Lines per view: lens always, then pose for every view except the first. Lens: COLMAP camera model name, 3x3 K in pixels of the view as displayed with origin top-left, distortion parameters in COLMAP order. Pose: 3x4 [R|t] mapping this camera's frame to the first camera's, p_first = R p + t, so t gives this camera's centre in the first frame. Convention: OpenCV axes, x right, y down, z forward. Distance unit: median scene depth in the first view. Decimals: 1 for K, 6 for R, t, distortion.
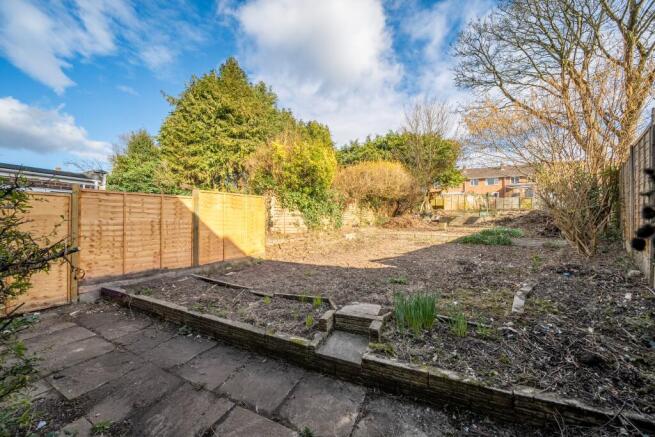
lens RADIAL K [[232.4, 0, 327.5], [0, 232.4, 218.5], [0, 0, 1]] dist [-0.013837, -0.000026]
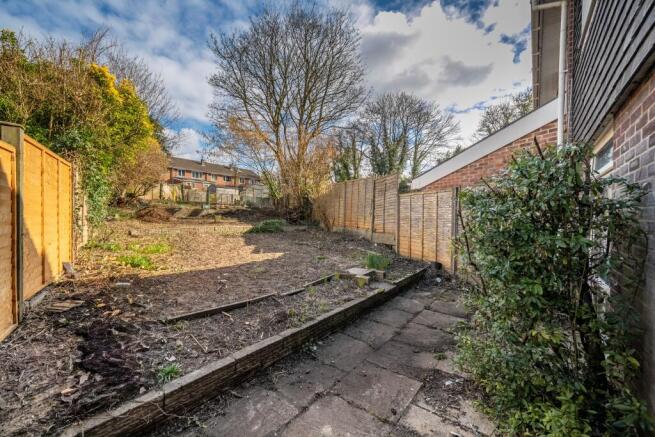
lens RADIAL K [[268.0, 0, 327.5], [0, 268.0, 218.5], [0, 0, 1]] dist [0.000337, -0.000013]
pose [[0.202865, -0.009902, 0.979157, -1.437425], [-0.027134, 0.999508, 0.015730, 0.001034], [-0.978831, -0.029759, 0.202497, 0.698859]]
